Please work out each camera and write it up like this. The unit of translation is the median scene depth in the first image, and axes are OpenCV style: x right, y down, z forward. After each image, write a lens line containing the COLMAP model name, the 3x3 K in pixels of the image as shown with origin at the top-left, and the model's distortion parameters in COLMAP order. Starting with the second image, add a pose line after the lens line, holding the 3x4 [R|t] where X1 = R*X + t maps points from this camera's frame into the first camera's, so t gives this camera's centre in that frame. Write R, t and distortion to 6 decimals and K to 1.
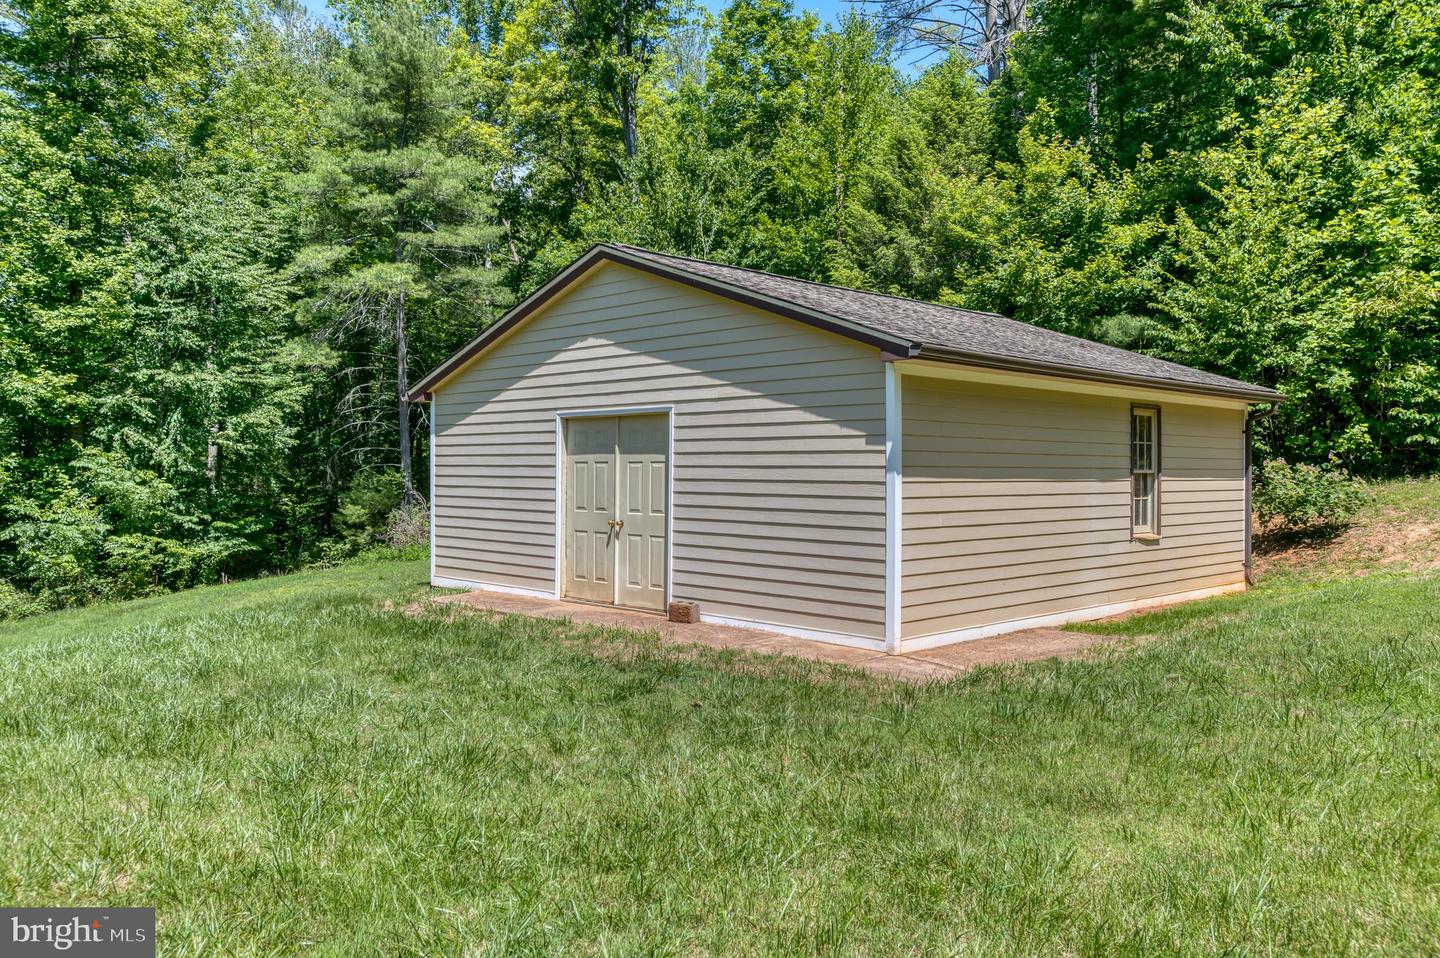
lens RADIAL K [[1119.9, 0, 725.0], [0, 1119.9, 477.4], [0, 0, 1]] dist [0.016931, 0.004505]
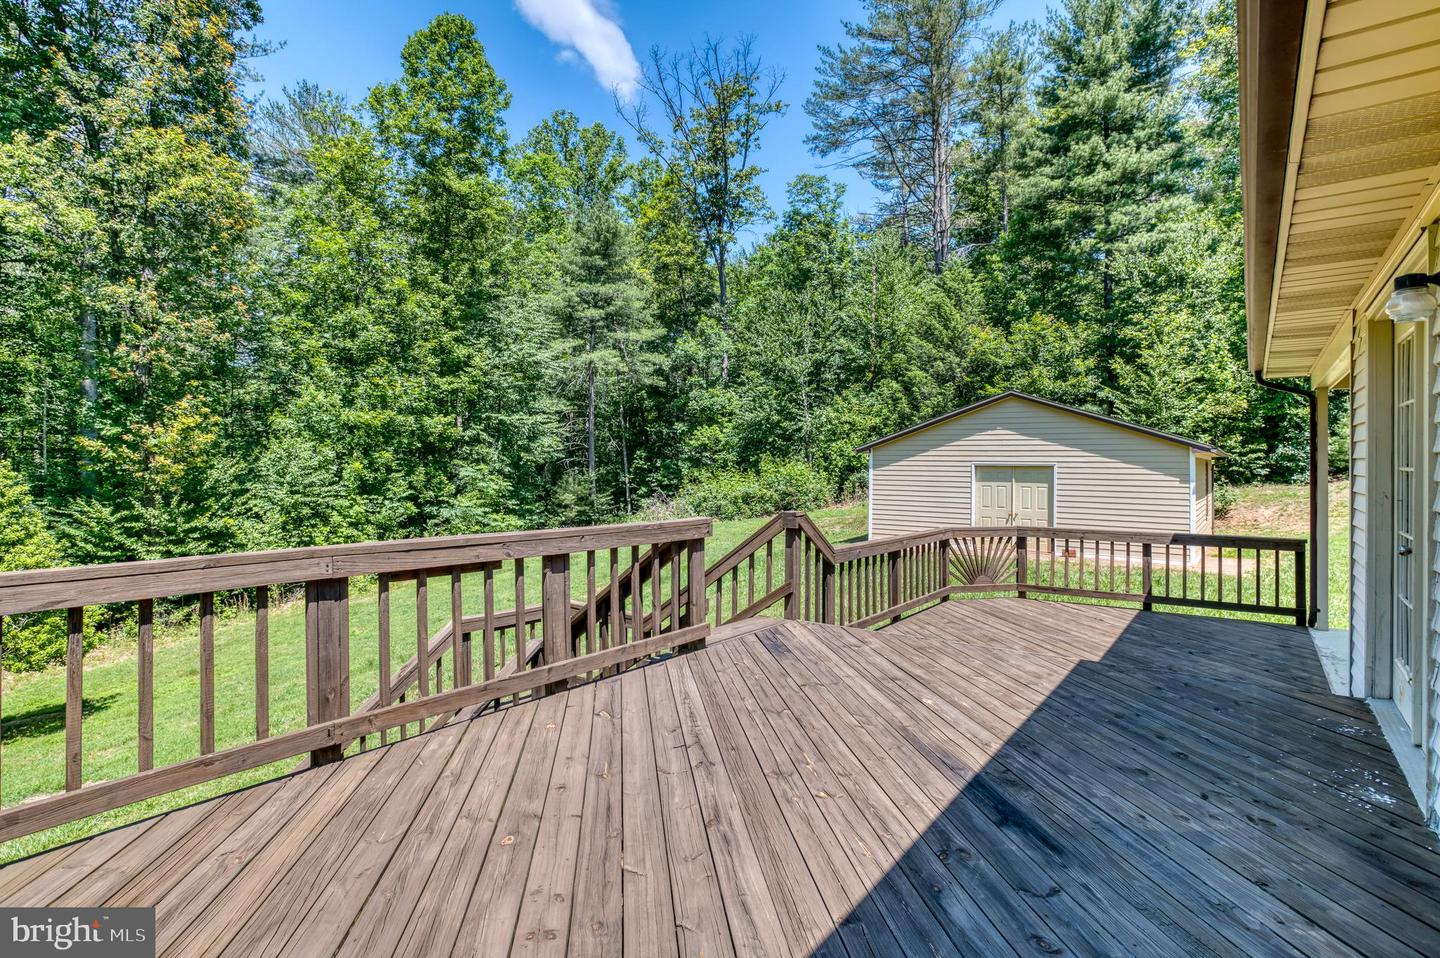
lens RADIAL K [[703.2, 0, 749.5], [0, 703.2, 466.0], [0, 0, 1]] dist [-0.011451, 0.000357]
pose [[0.981390, 0.002468, 0.192012, -0.354996], [-0.002931, 0.999993, 0.002130, -0.022638], [-0.192005, -0.002654, 0.981390, -0.110164]]
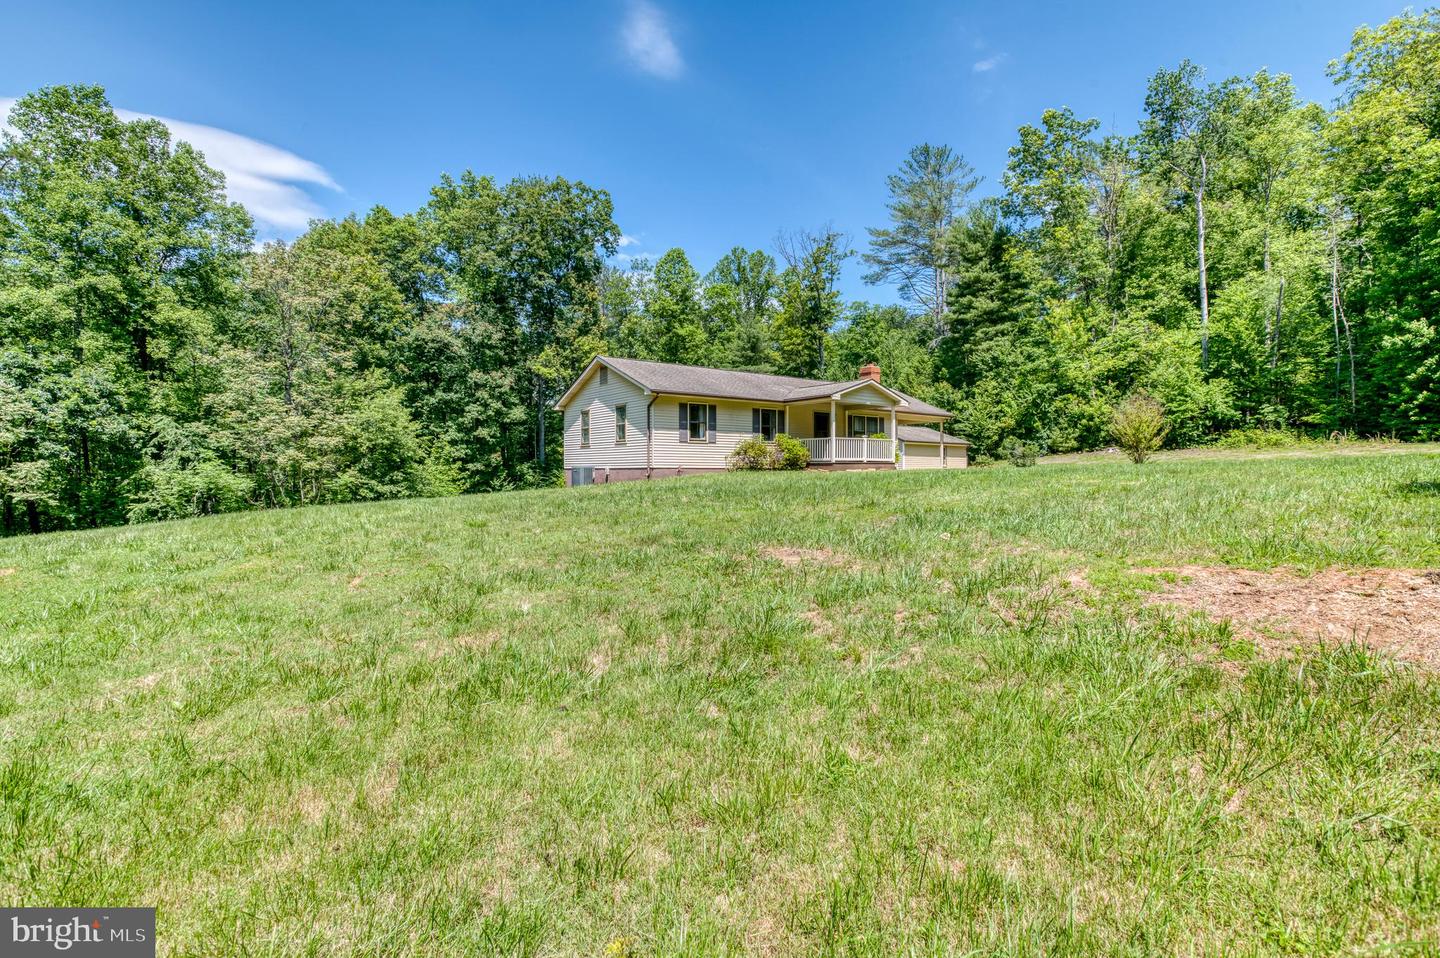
lens RADIAL K [[714.4, 0, 737.8], [0, 714.4, 471.2], [0, 0, 1]] dist [-0.001299, -0.000237]
pose [[0.995272, -0.007191, -0.096859, -0.174877], [0.006255, 0.999931, -0.009958, 0.048021], [0.096924, 0.009305, 0.995248, -1.347993]]
